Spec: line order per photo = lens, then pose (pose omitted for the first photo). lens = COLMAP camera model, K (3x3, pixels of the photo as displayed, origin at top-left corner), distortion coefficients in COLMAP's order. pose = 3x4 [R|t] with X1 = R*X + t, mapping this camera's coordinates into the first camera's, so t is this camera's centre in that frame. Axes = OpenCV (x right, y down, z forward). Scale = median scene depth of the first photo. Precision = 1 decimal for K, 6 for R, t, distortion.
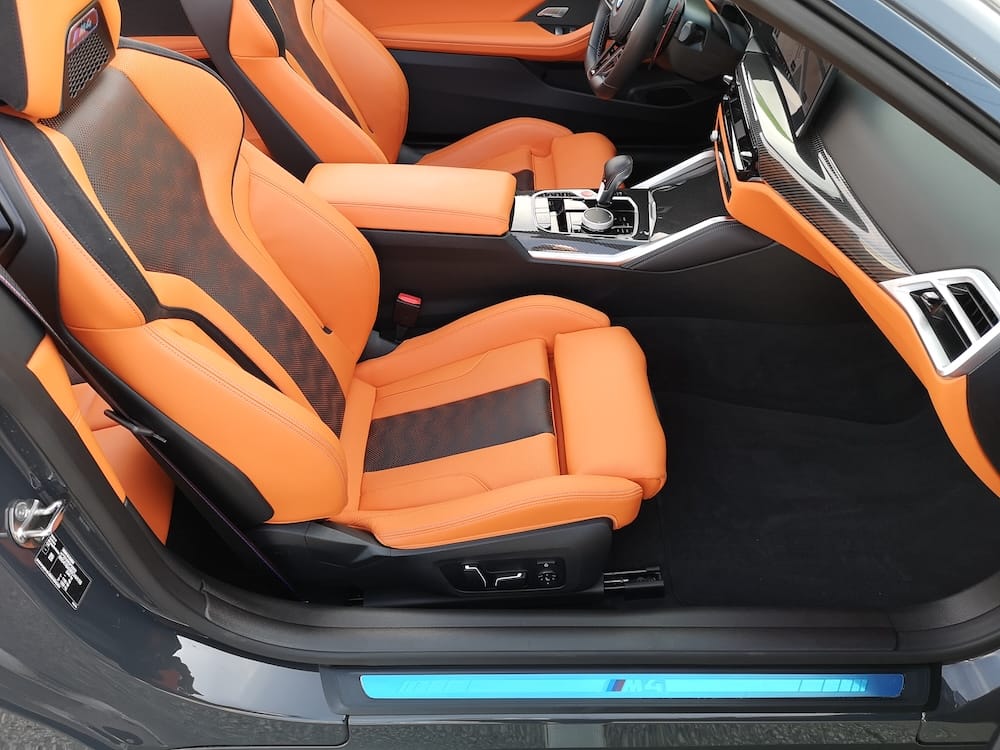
lens RADIAL K [[778.0, 0, 502.2], [0, 778.0, 371.3], [0, 0, 1]] dist [0.051675, -0.065657]
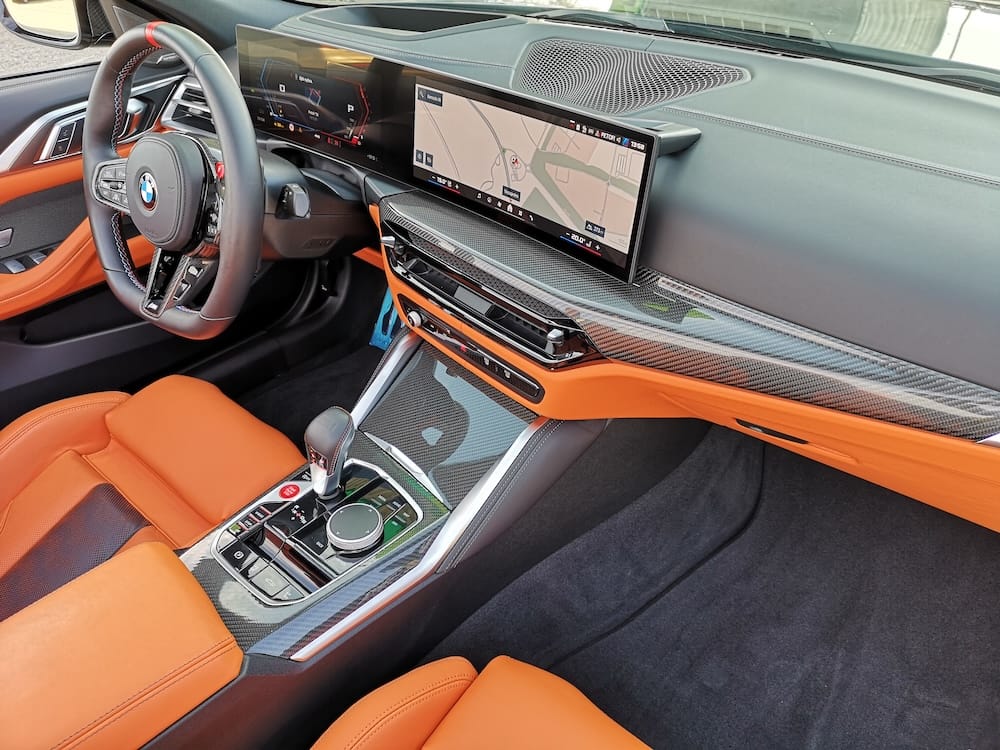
lens RADIAL K [[778.0, 0, 502.2], [0, 778.0, 371.3], [0, 0, 1]] dist [0.051675, -0.065657]
pose [[0.678552, -0.449700, 0.580807, -0.087657], [0.524421, 0.850235, 0.045633, -0.257991], [-0.514344, 0.273624, 0.812761, 0.434841]]
